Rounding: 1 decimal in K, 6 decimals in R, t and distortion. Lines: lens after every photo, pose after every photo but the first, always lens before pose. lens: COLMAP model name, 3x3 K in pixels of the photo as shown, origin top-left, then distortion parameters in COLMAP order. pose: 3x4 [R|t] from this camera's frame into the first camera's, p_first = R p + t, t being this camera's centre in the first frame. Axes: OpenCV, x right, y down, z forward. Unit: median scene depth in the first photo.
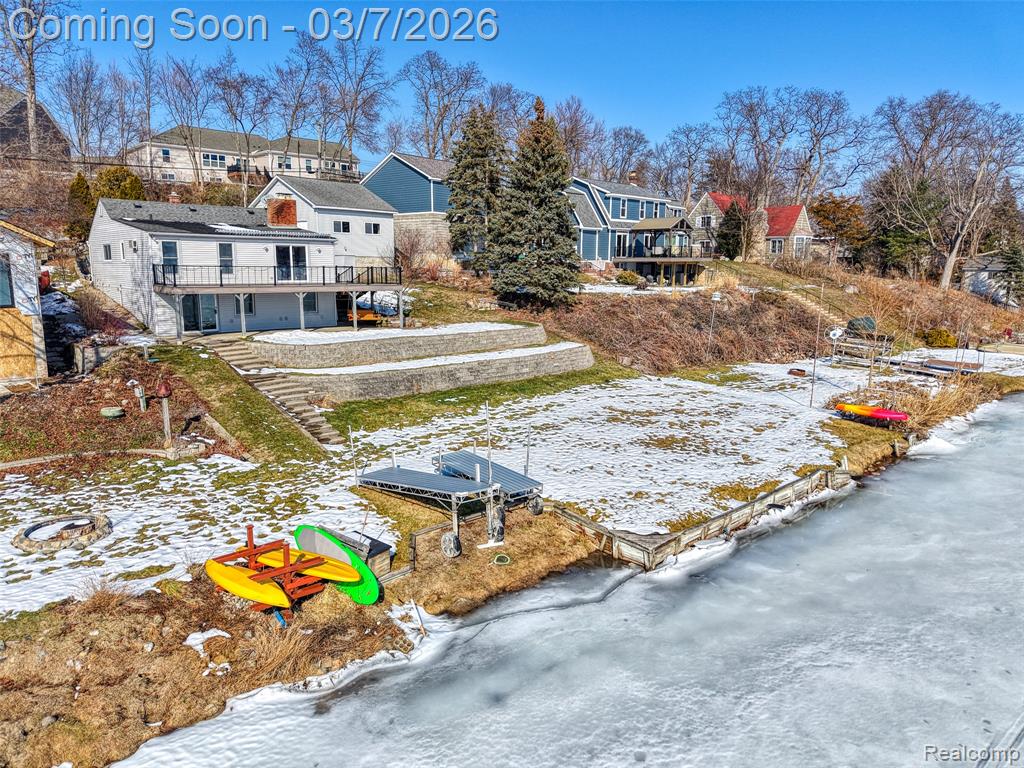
lens RADIAL K [[683.4, 0, 511.4], [0, 683.4, 390.1], [0, 0, 1]] dist [0.025696, -0.028699]
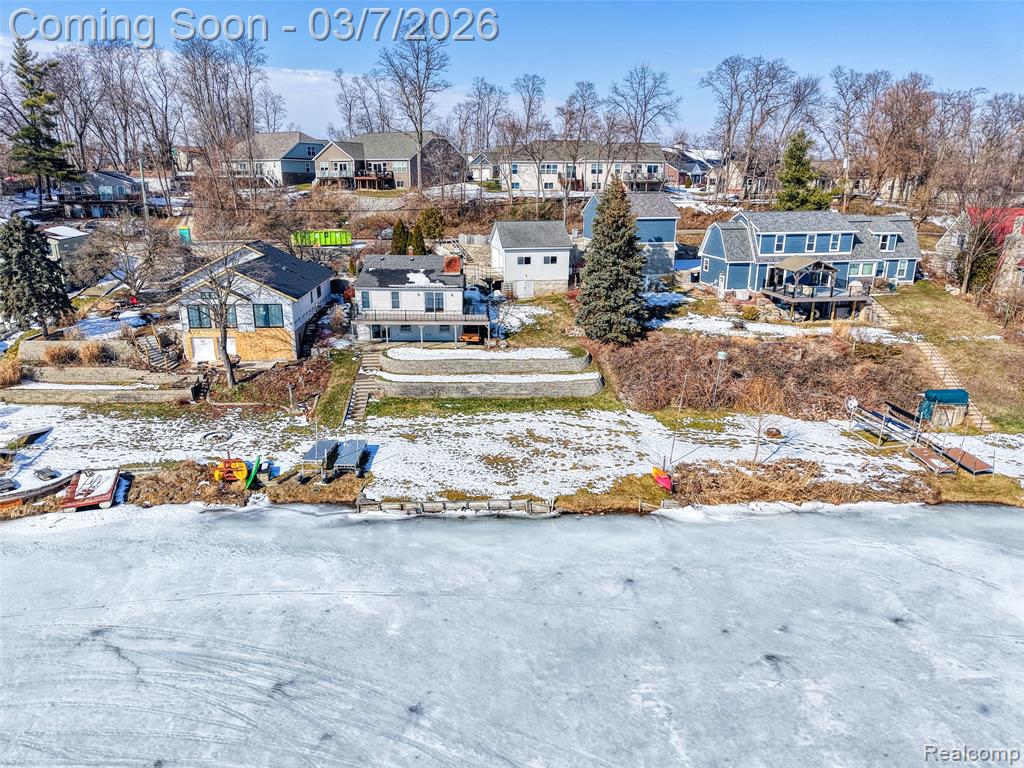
lens RADIAL K [[683.4, 0, 510.6], [0, 683.4, 385.0], [0, 0, 1]] dist [0.025696, -0.028699]
pose [[0.769454, 0.183075, -0.611902, 1.046351], [-0.118169, 0.982305, 0.145302, -0.296828], [0.627675, -0.039496, 0.777473, -0.227340]]
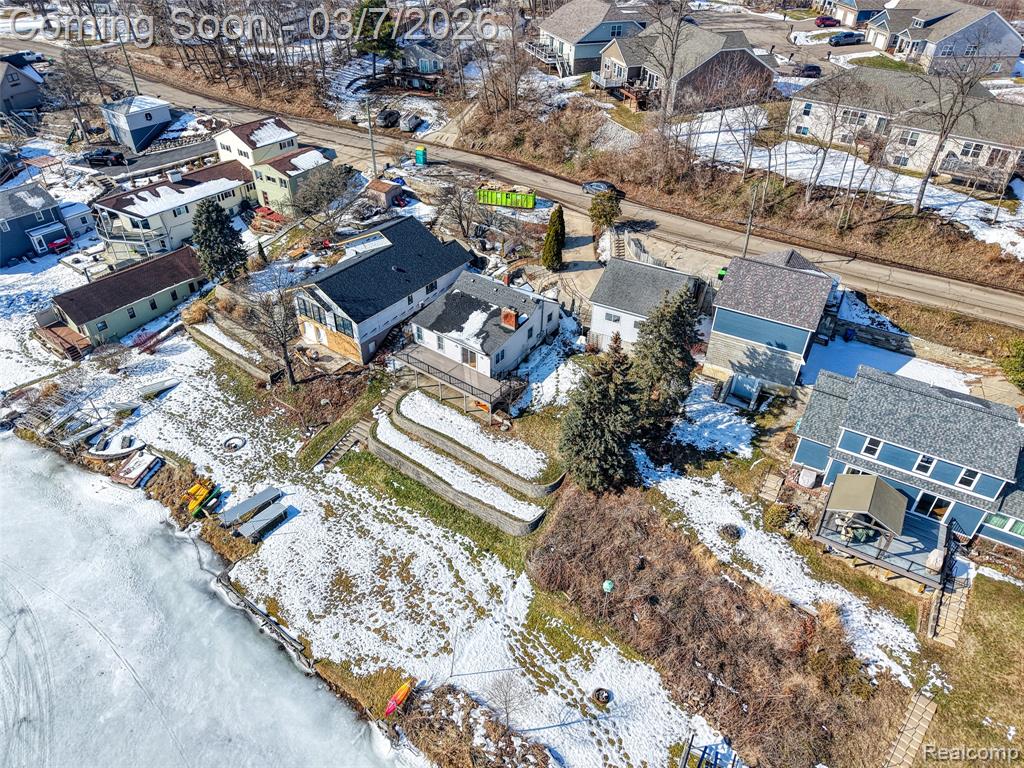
lens RADIAL K [[683.4, 0, 507.5], [0, 683.4, 381.0], [0, 0, 1]] dist [0.025696, -0.028699]
pose [[0.179152, 0.590723, -0.786734, 1.260156], [-0.190168, 0.805383, 0.561422, -1.311277], [0.965267, 0.049032, 0.256622, 0.779189]]
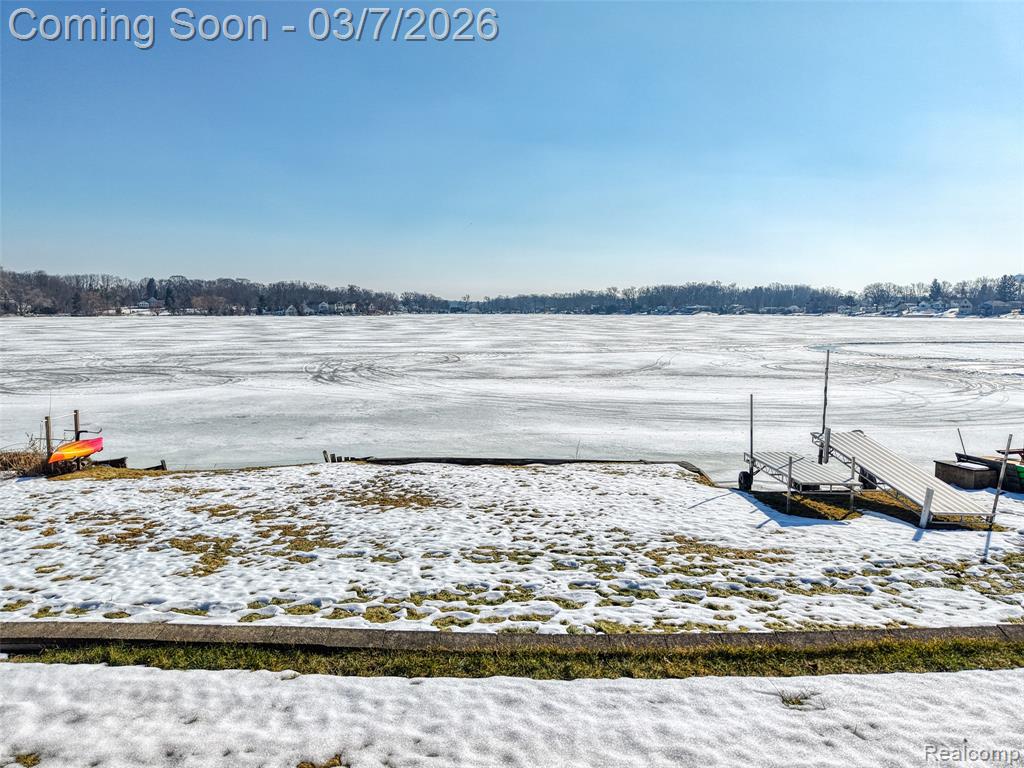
lens RADIAL K [[683.4, 0, 507.3], [0, 683.4, 382.4], [0, 0, 1]] dist [0.025696, -0.028699]
pose [[-0.747628, -0.074851, 0.659886, -0.196507], [0.117395, 0.963086, 0.242248, -0.132648], [-0.653660, 0.258578, -0.711243, 1.129282]]
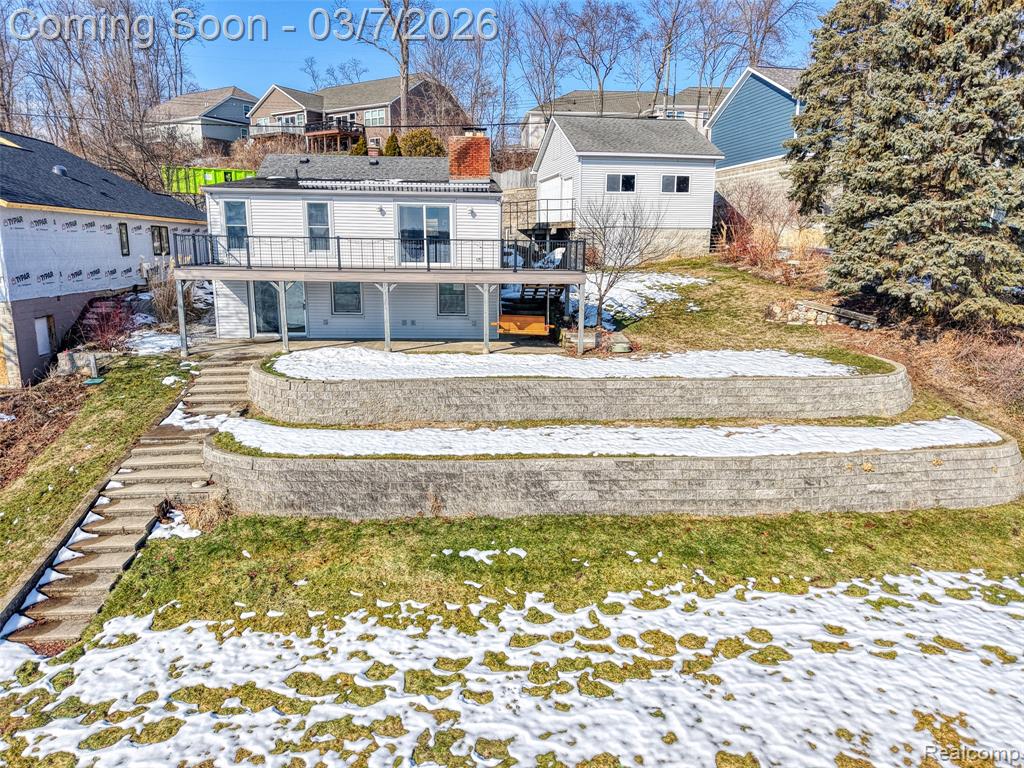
lens RADIAL K [[683.4, 0, 506.1], [0, 683.4, 383.1], [0, 0, 1]] dist [0.025696, -0.028699]
pose [[0.773633, 0.123787, -0.621425, 0.163569], [-0.115405, 0.991855, 0.053904, -0.109847], [0.623036, 0.030013, 0.781617, 0.668600]]
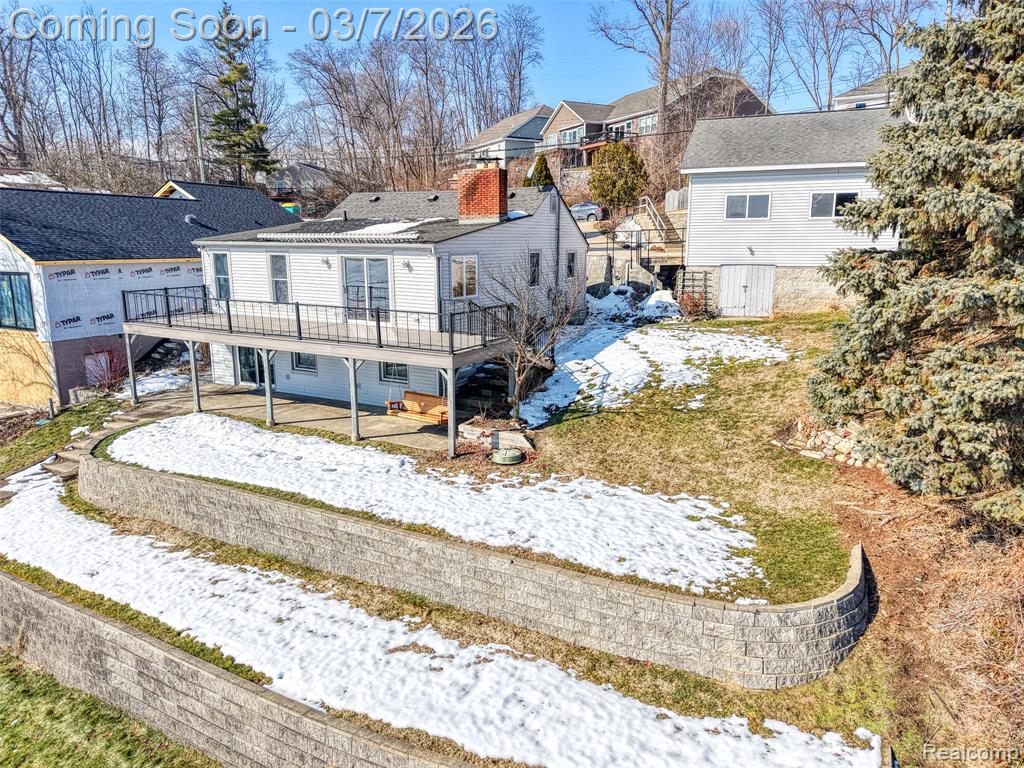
lens RADIAL K [[683.4, 0, 507.9], [0, 683.4, 379.7], [0, 0, 1]] dist [0.025696, -0.028699]
pose [[0.324684, 0.181491, -0.928246, 0.280133], [-0.168980, 0.976758, 0.131870, -0.242826], [0.930605, 0.114038, 0.347806, 1.090483]]
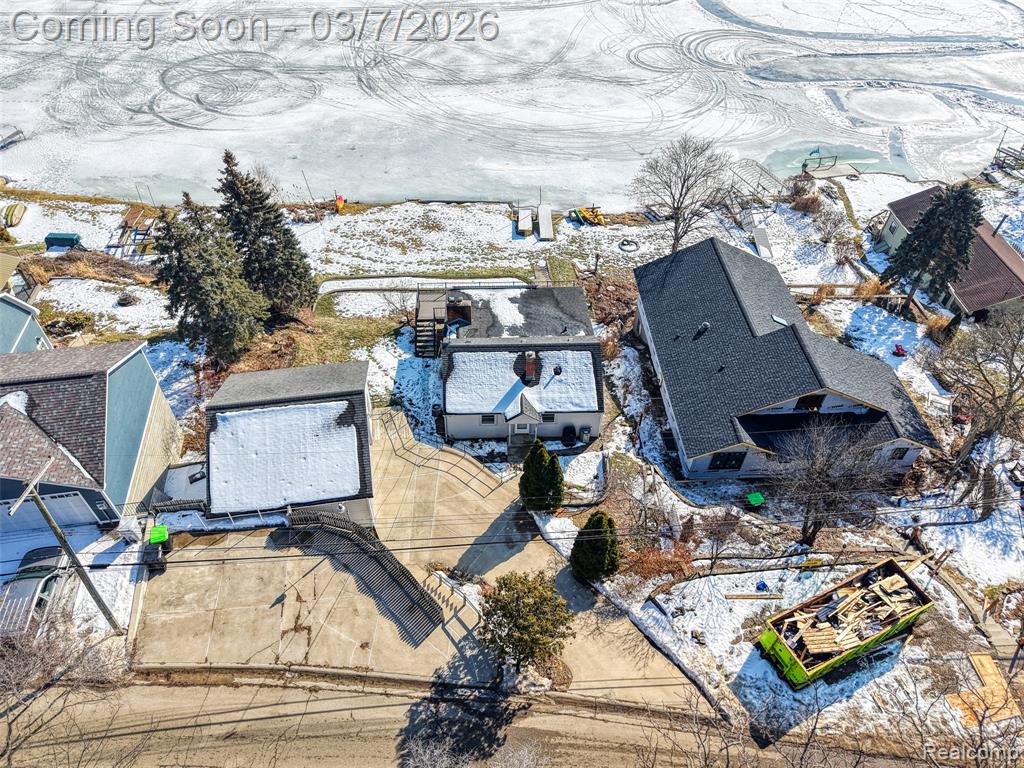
lens RADIAL K [[683.4, 0, 506.7], [0, 683.4, 382.8], [0, 0, 1]] dist [0.025696, -0.028699]
pose [[-0.756130, -0.473784, 0.451437, -1.207922], [0.107023, 0.591015, 0.799529, -1.362889], [-0.645611, 0.652862, -0.396179, 1.881162]]
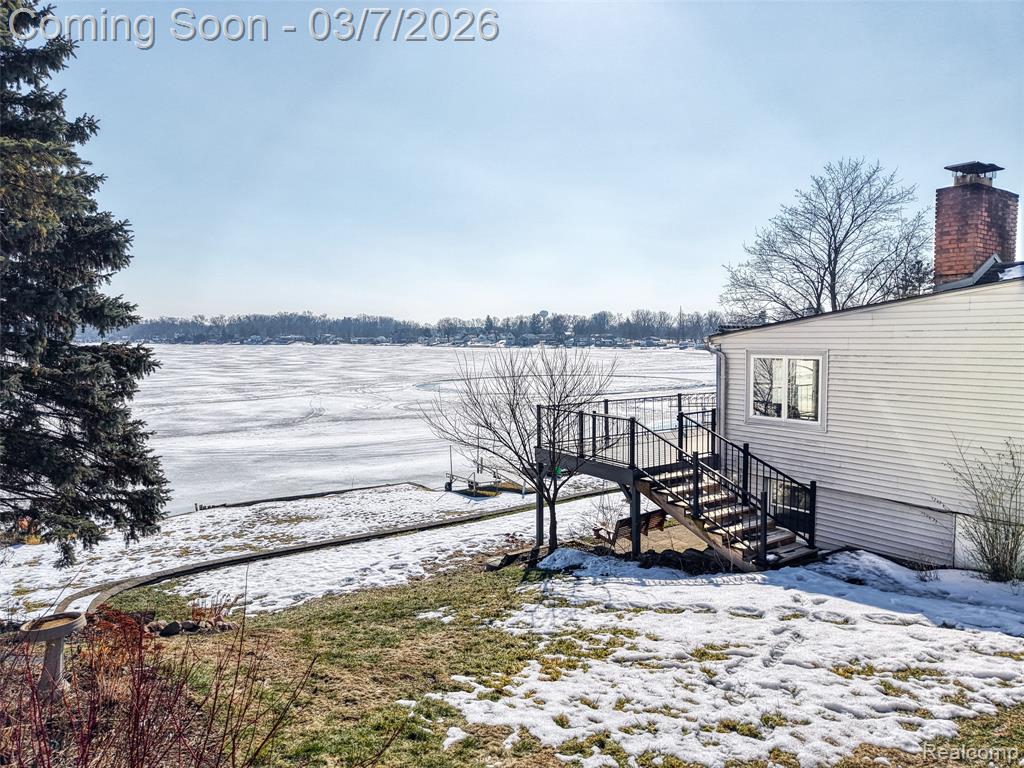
lens RADIAL K [[683.4, 0, 505.0], [0, 683.4, 386.1], [0, 0, 1]] dist [0.025696, -0.028699]
pose [[-0.989347, -0.011228, 0.145142, -0.241665], [0.026371, 0.966703, 0.254538, -0.355482], [-0.143167, 0.255653, -0.956109, 1.678597]]
